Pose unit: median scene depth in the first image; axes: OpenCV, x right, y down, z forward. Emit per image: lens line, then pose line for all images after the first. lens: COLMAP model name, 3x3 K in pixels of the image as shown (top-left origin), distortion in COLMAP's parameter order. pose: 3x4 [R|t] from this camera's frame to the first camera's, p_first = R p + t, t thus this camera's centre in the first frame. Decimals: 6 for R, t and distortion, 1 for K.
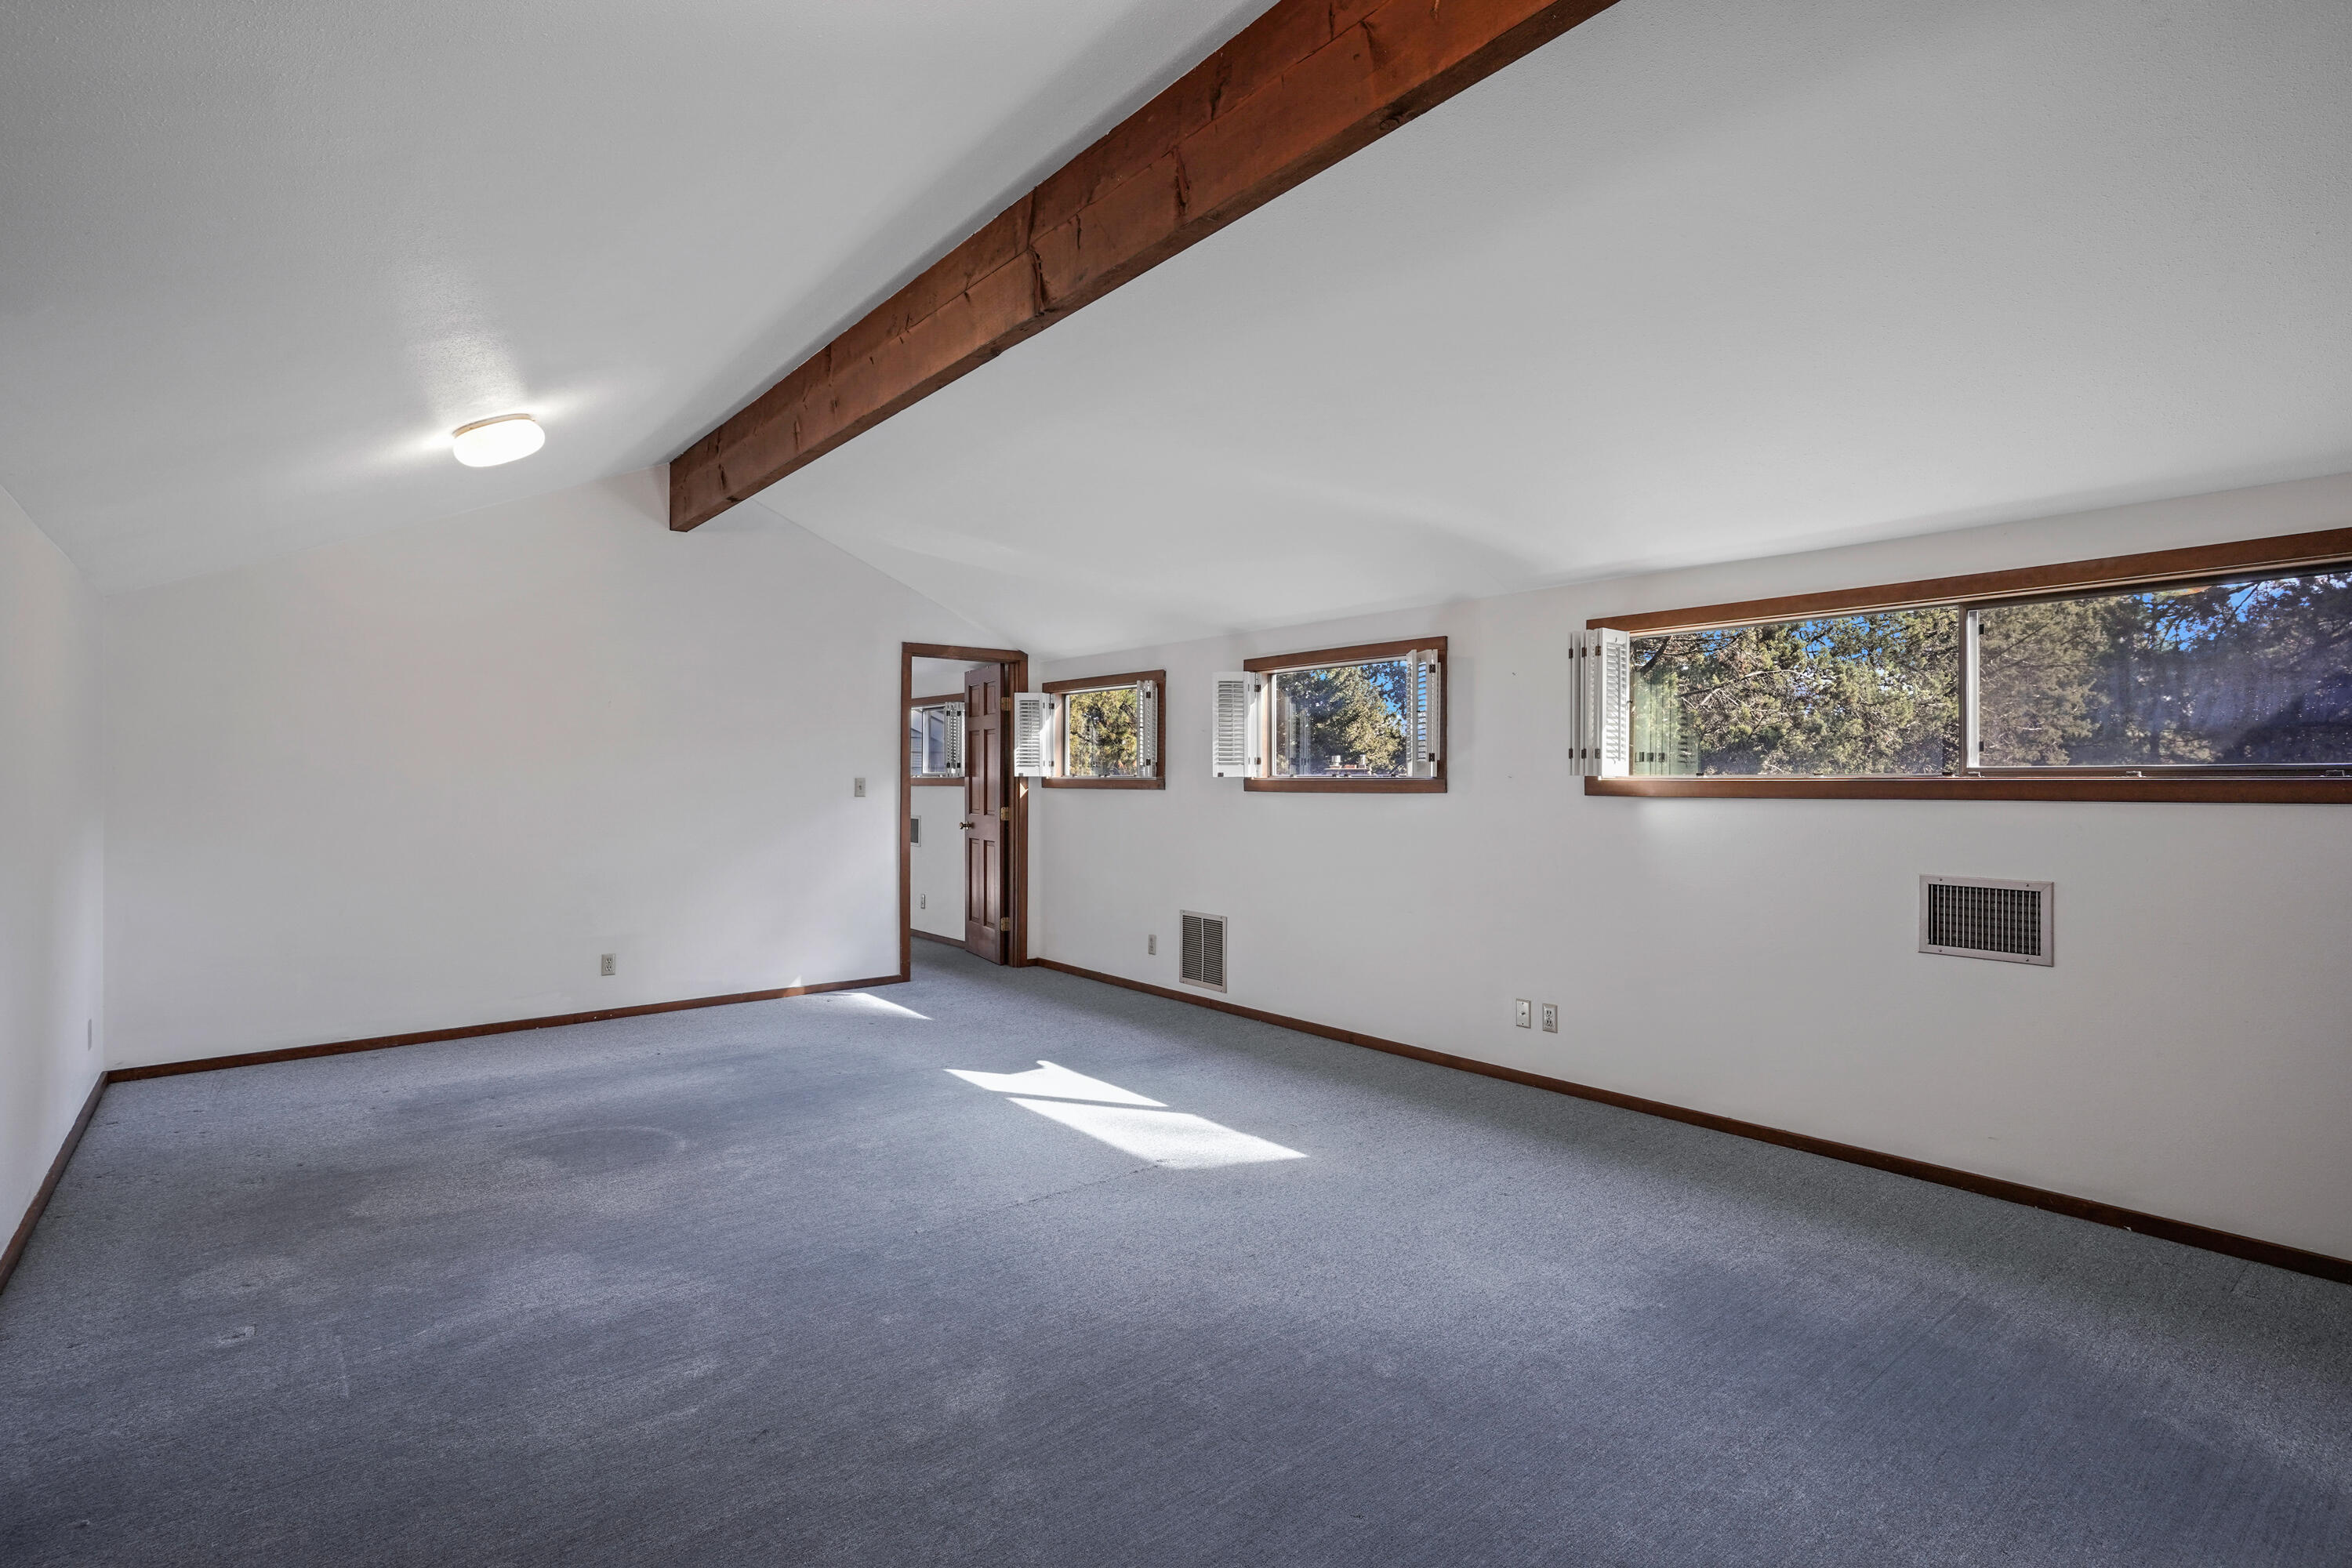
lens RADIAL K [[1140.2, 0, 1176.7], [0, 1140.2, 789.5], [0, 0, 1]] dist [-0.013375, 0.006551]
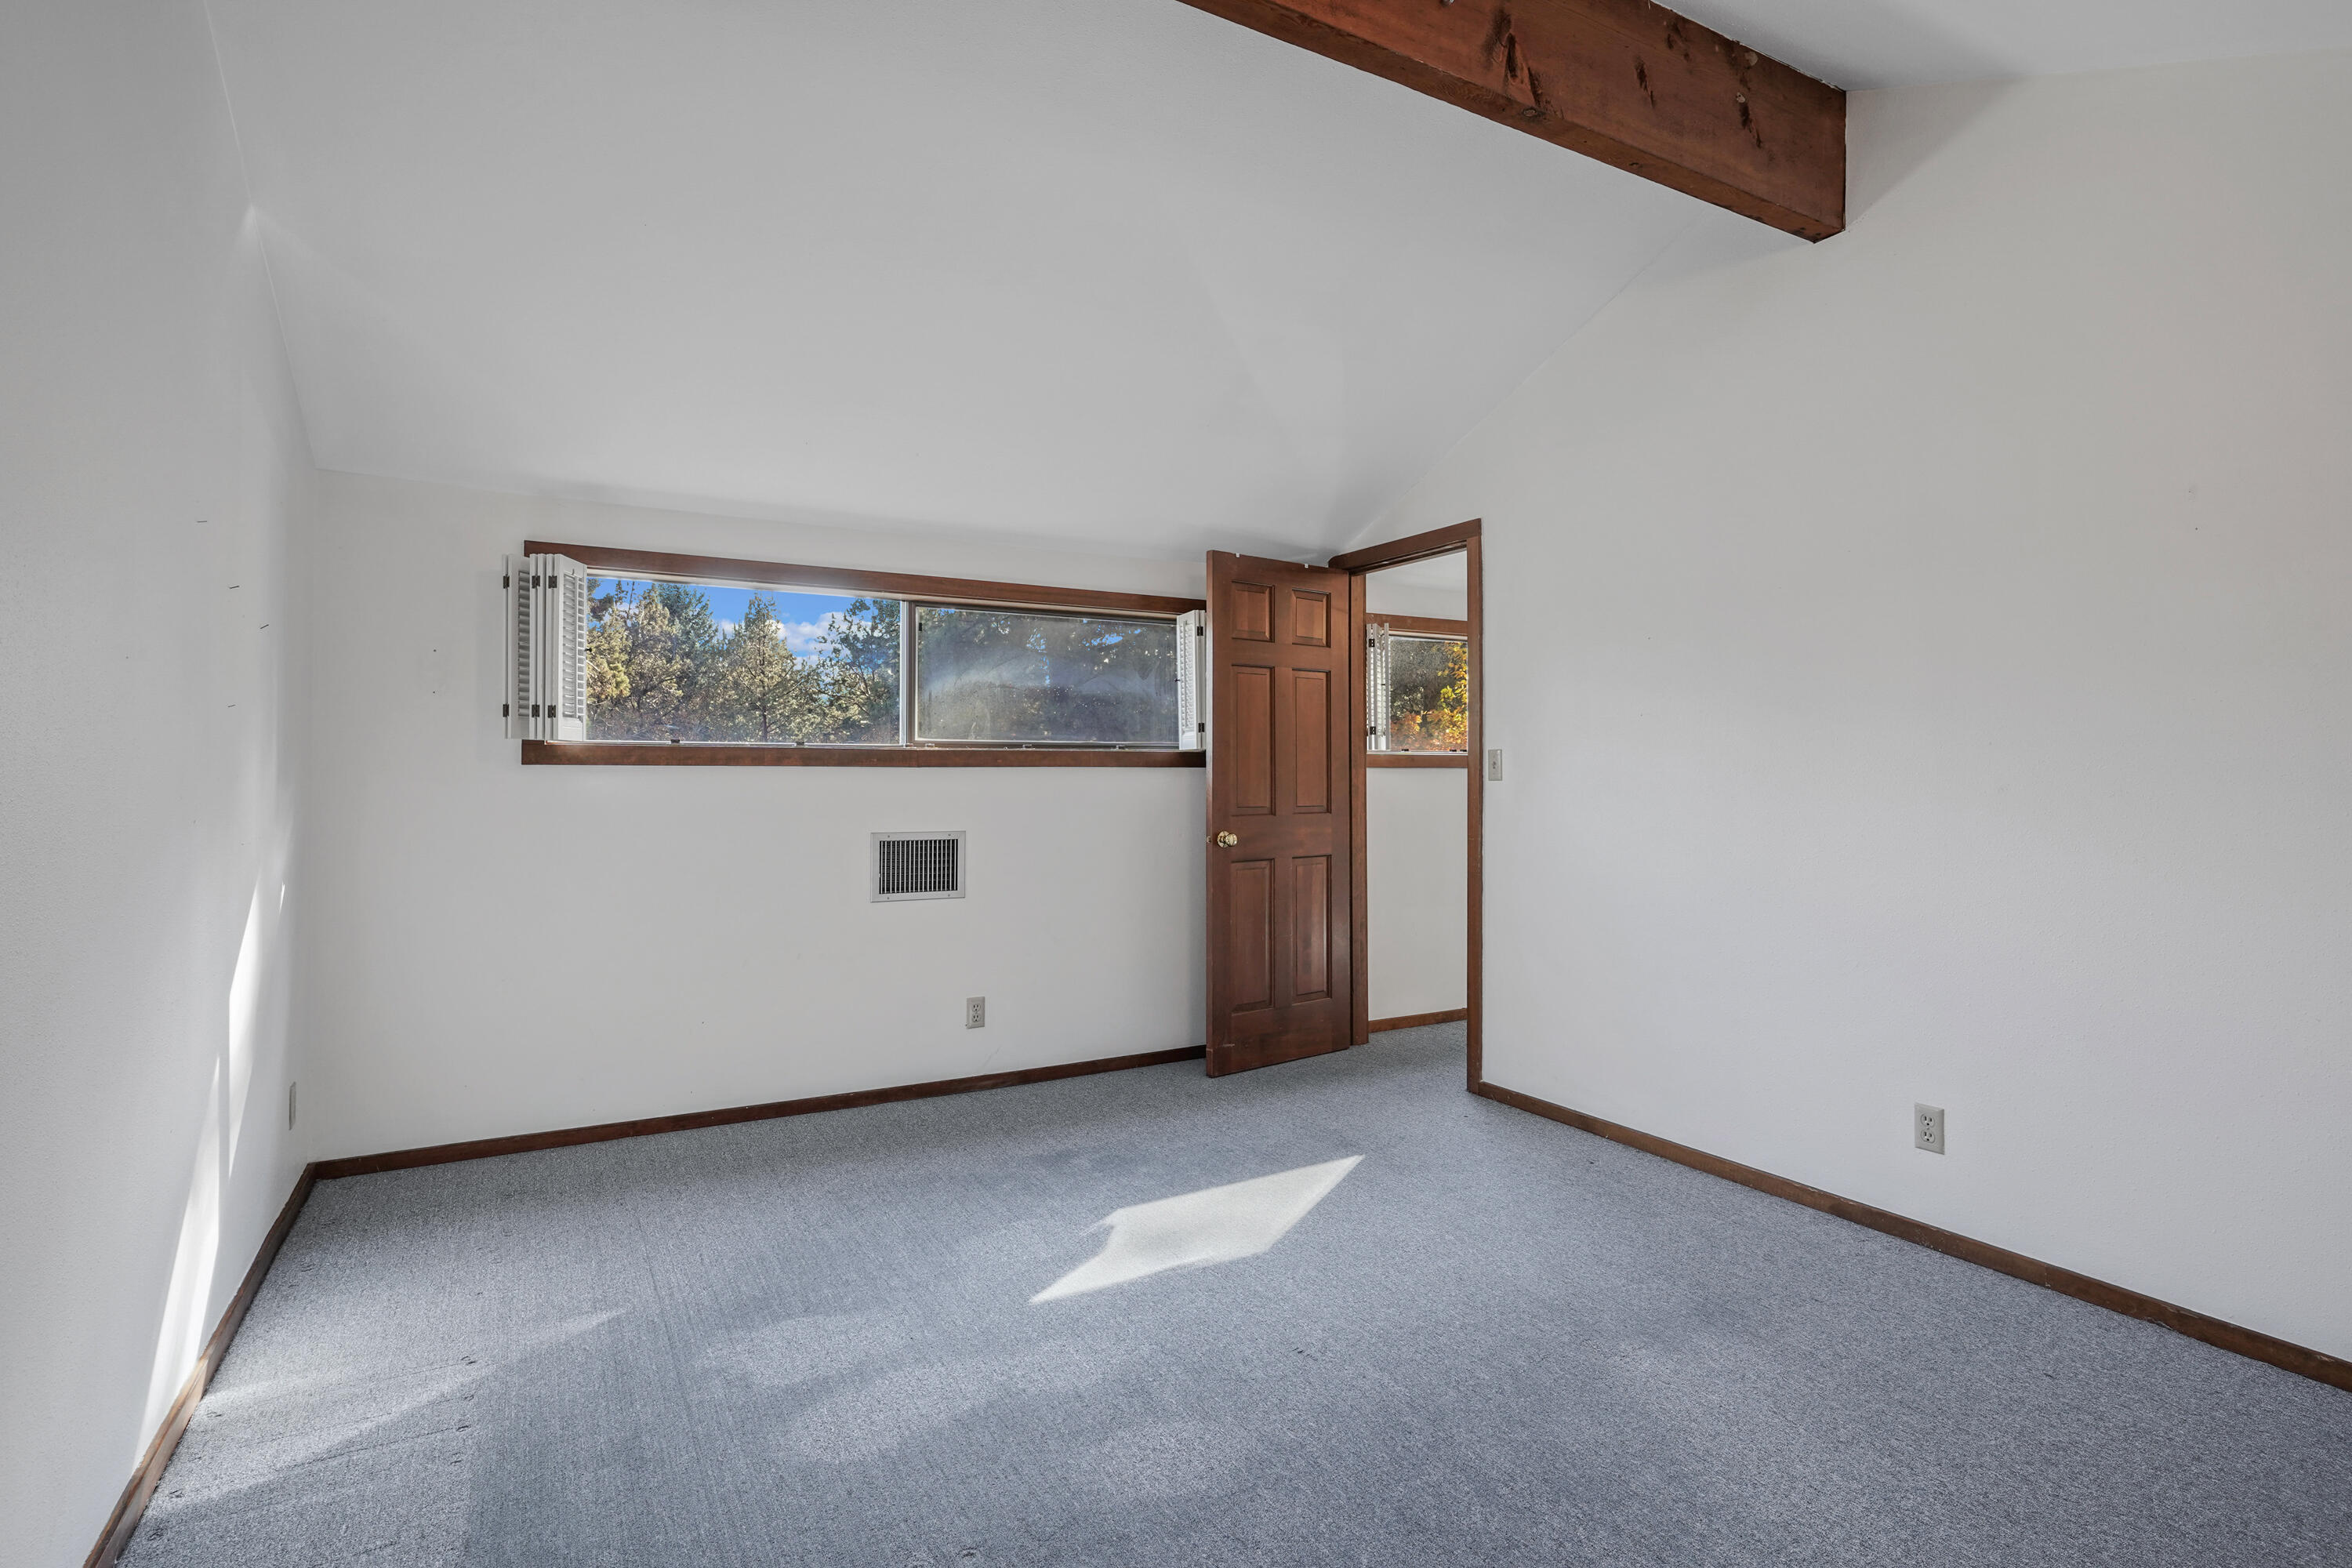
lens RADIAL K [[1140.2, 0, 1179.9], [0, 1140.2, 767.9], [0, 0, 1]] dist [-0.013375, 0.006551]
pose [[0.153595, -0.010443, 0.988079, -0.417607], [-0.005174, 0.999922, 0.011372, -0.004040], [-0.988120, -0.006859, 0.153529, 0.531824]]
